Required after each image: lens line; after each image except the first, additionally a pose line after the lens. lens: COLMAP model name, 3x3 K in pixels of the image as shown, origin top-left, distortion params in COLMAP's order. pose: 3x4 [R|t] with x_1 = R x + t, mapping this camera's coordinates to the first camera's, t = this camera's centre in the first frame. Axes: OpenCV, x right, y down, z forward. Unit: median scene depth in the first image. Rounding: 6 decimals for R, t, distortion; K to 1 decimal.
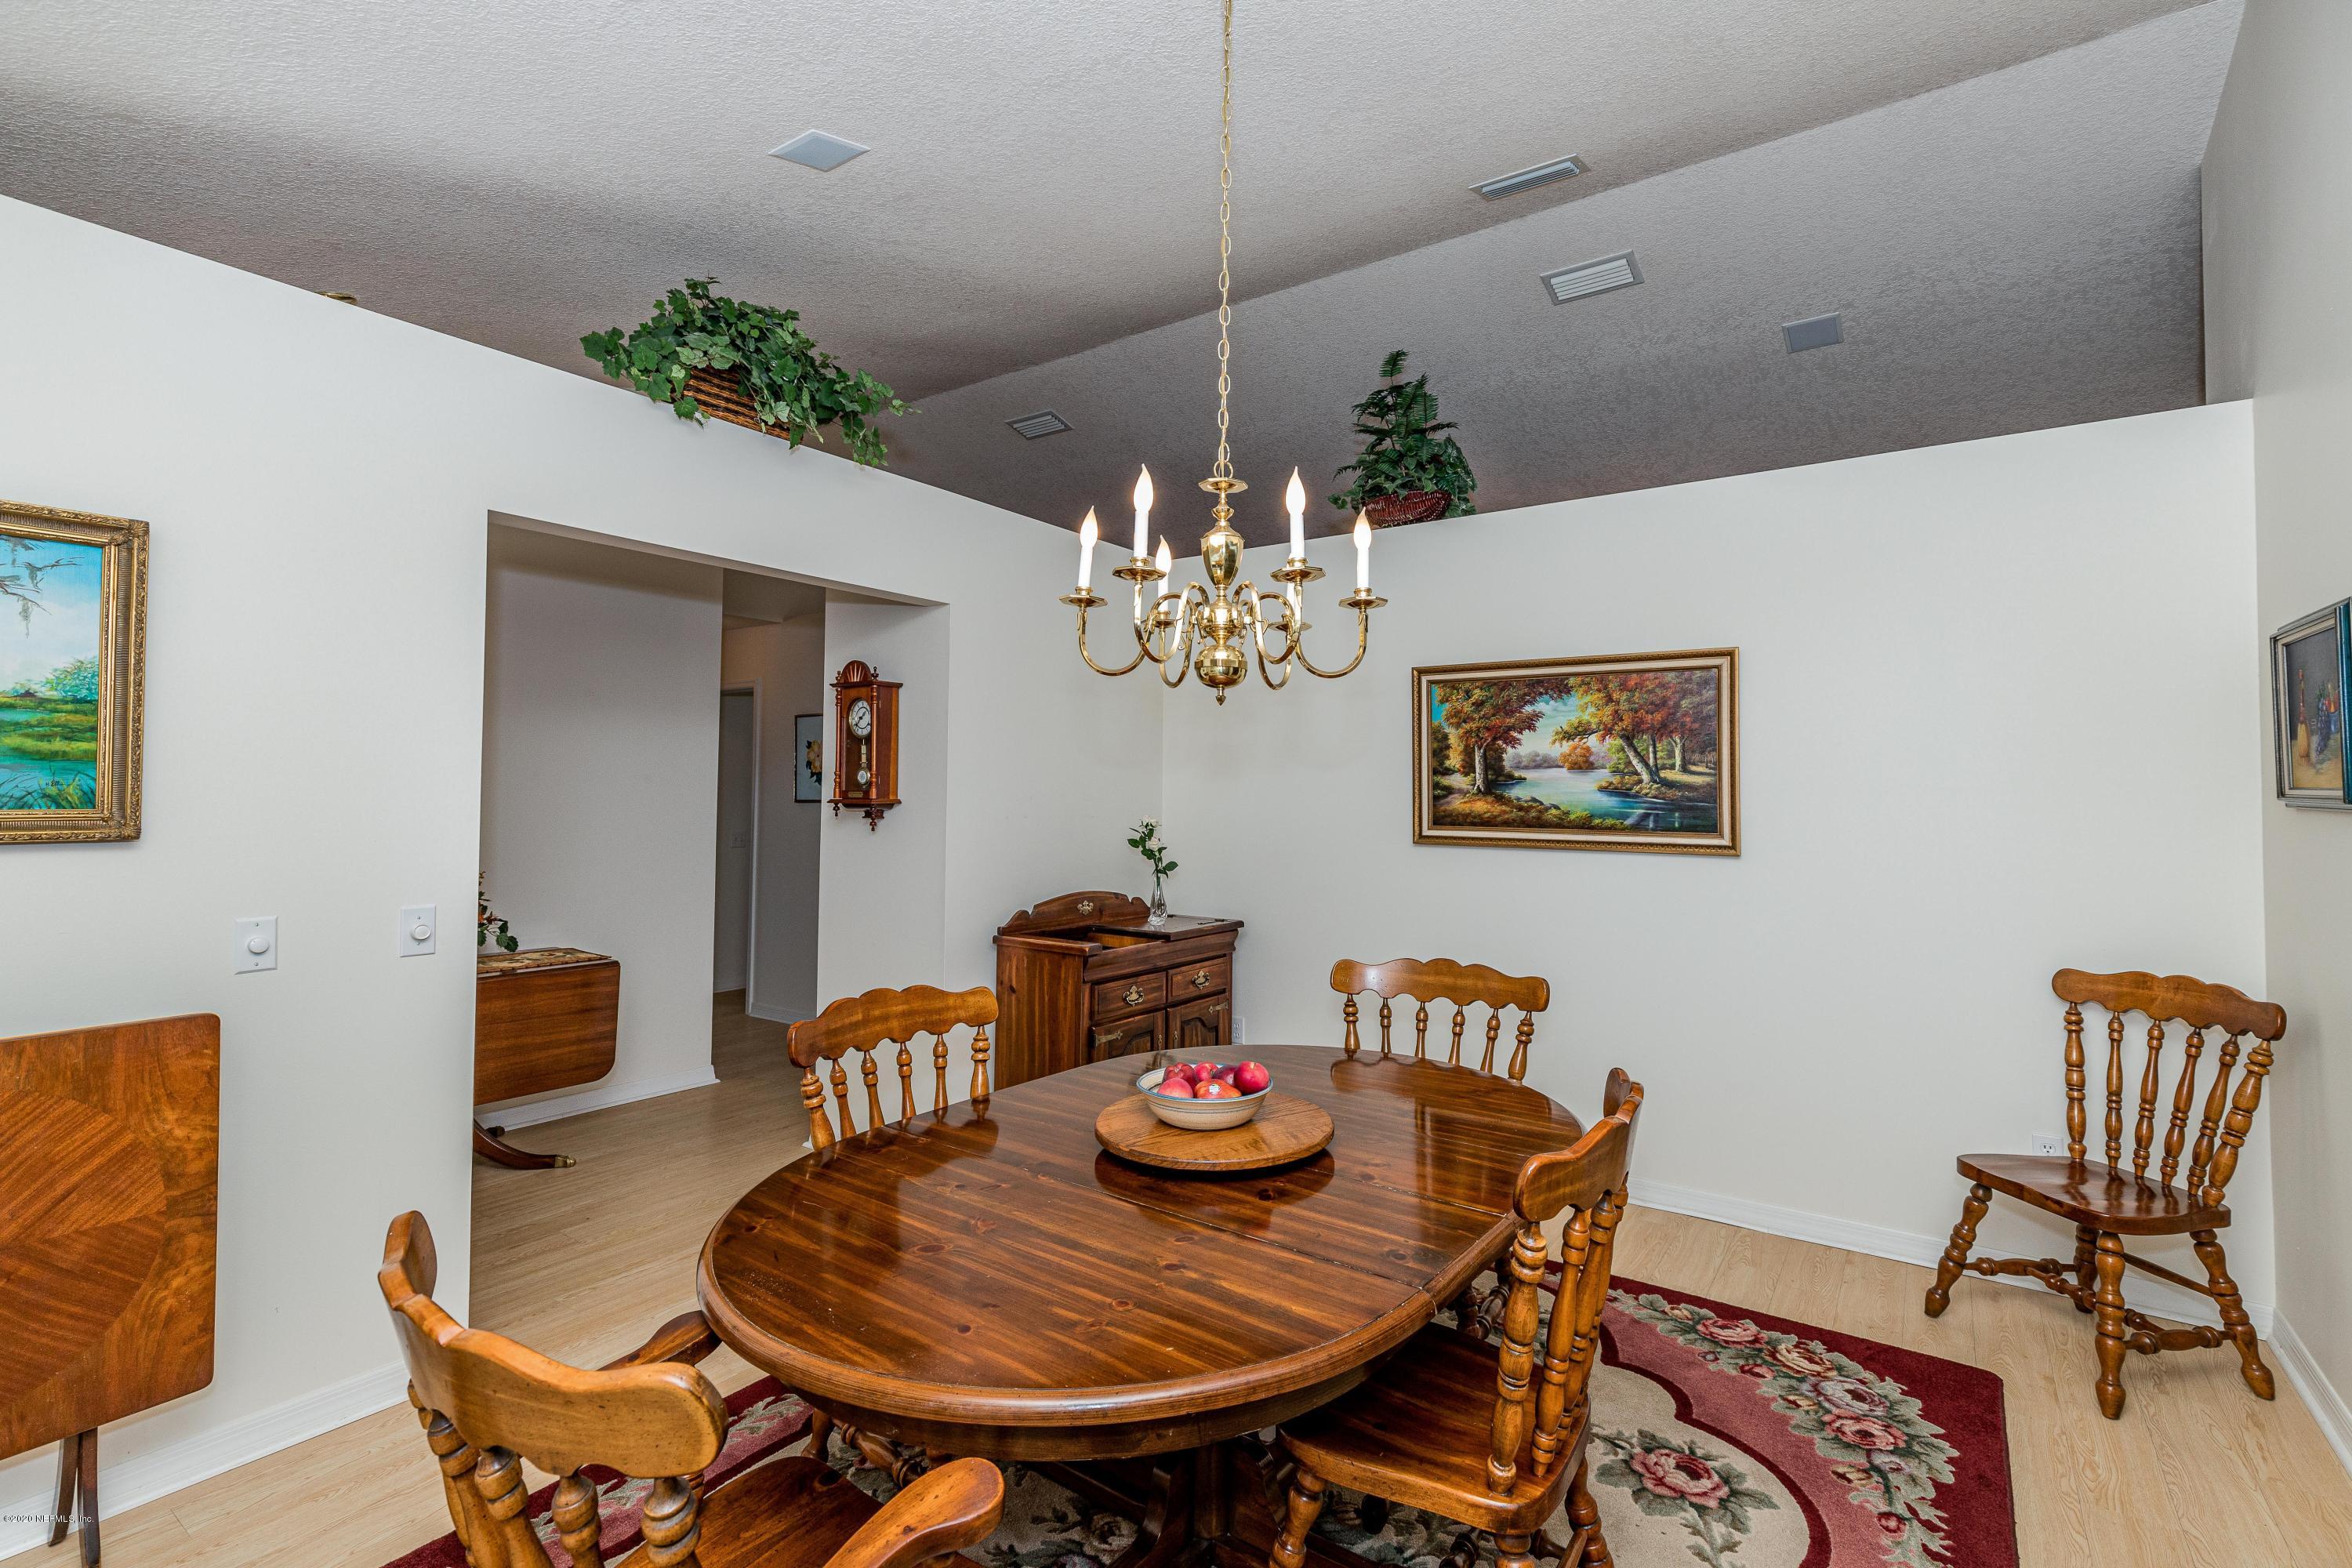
lens RADIAL K [[1093.2, 0, 1213.8], [0, 1093.2, 755.3], [0, 0, 1]] dist [0.008186, -0.002122]
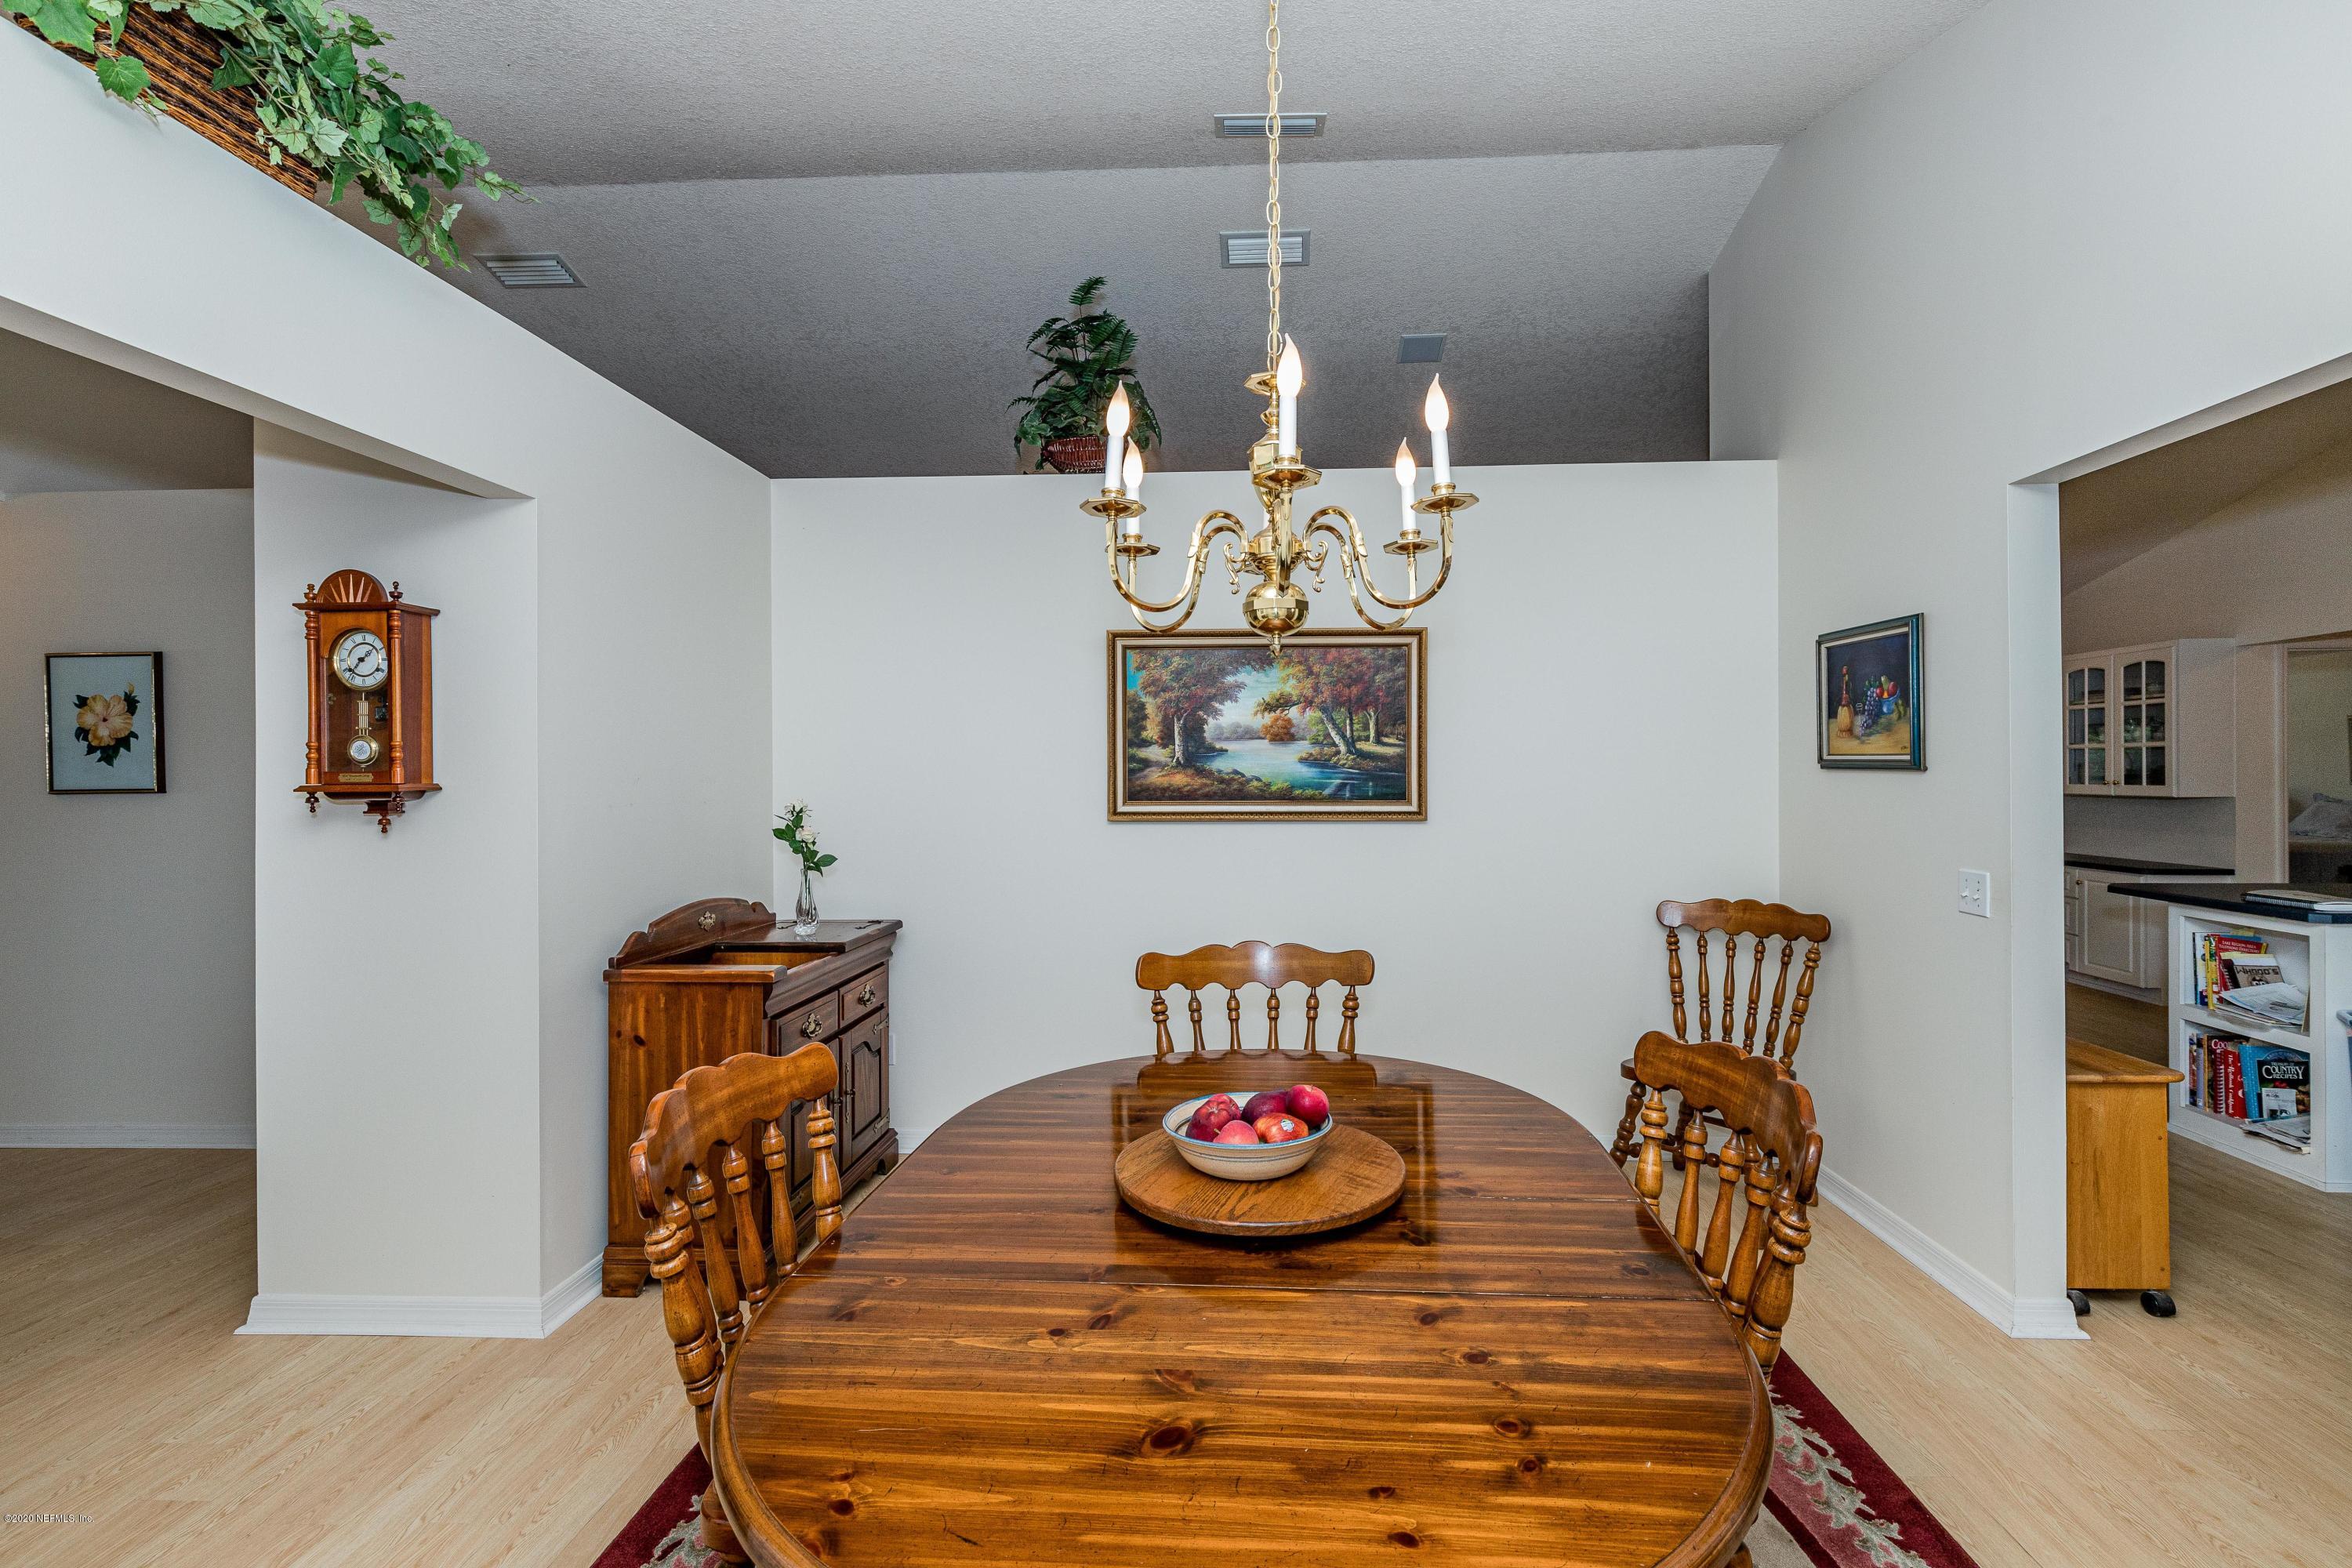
lens RADIAL K [[1093.2, 0, 1173.0], [0, 1093.2, 768.3], [0, 0, 1]] dist [0.008186, -0.002122]
pose [[0.842552, -0.011208, 0.538498, -0.306392], [-0.006894, 0.999477, 0.031590, 0.007351], [-0.538570, -0.030328, 0.842035, 0.218522]]
